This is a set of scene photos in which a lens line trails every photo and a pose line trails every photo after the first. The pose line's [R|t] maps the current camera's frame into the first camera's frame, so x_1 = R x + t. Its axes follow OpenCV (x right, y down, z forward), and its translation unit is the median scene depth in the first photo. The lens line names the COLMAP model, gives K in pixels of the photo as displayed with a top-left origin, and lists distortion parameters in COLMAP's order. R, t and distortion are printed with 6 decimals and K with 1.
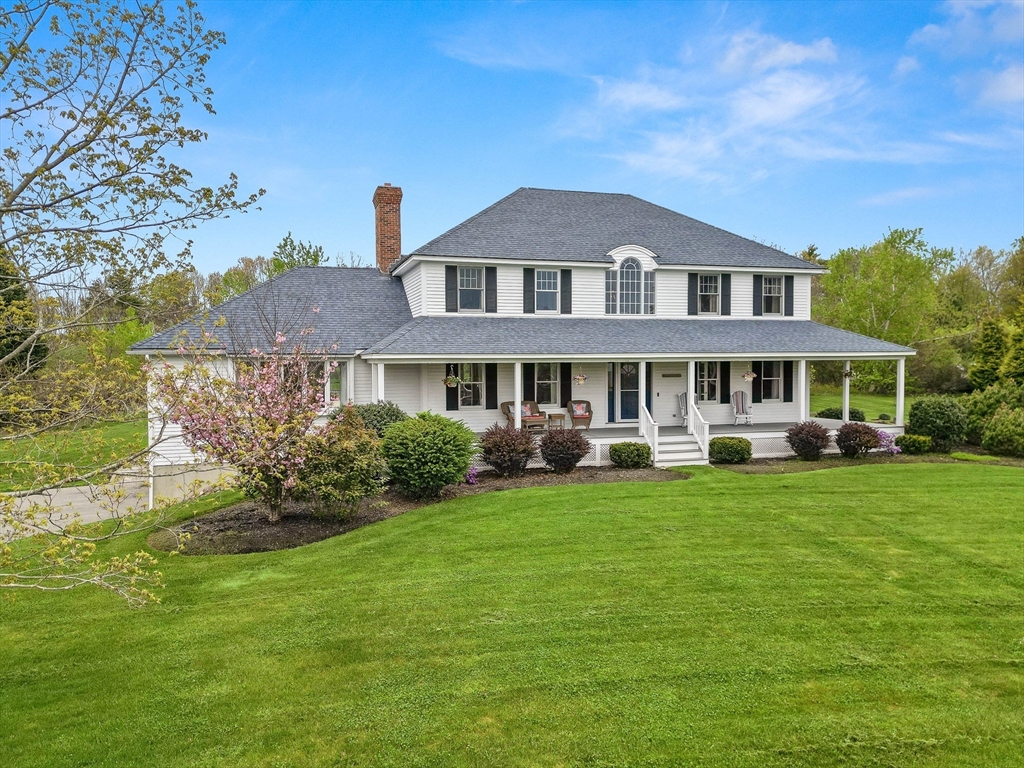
lens RADIAL K [[719.9, 0, 512.0], [0, 719.9, 384.0], [0, 0, 1]] dist [0.051386, -0.002157]
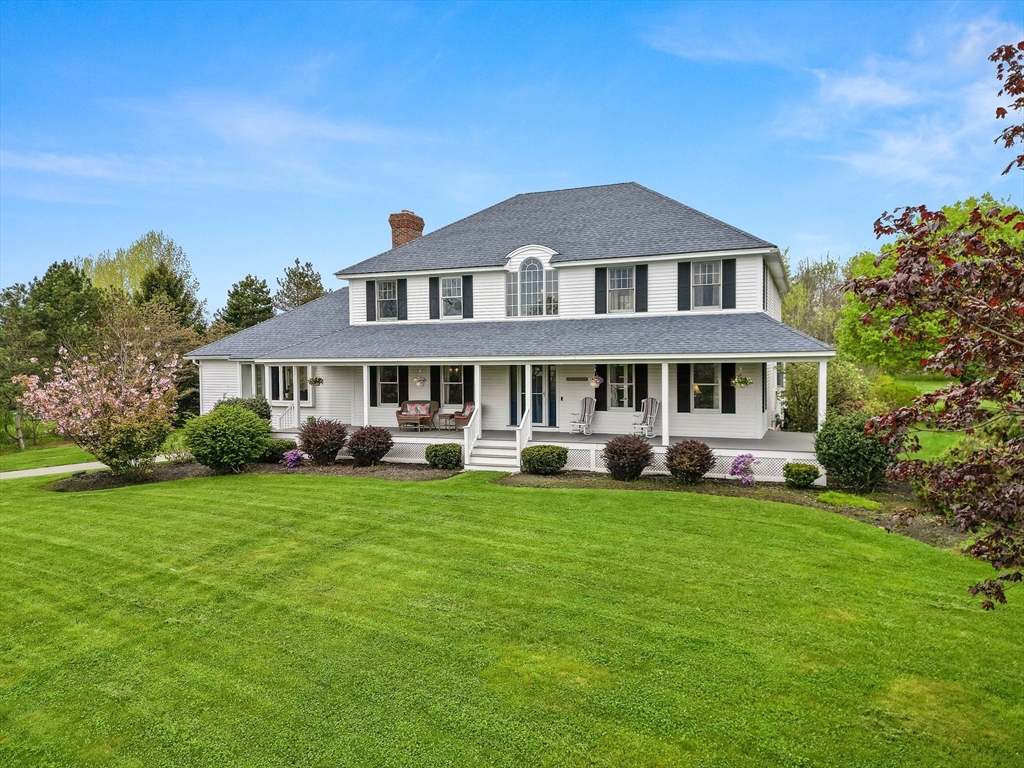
lens RADIAL K [[712.5, 0, 512.0], [0, 712.5, 384.0], [0, 0, 1]] dist [0.109303, -0.000506]
pose [[0.786571, 0.018297, -0.617228, 0.747380], [-0.016501, 0.999827, 0.008610, -0.012205], [0.617279, 0.003413, 0.786737, 0.224569]]
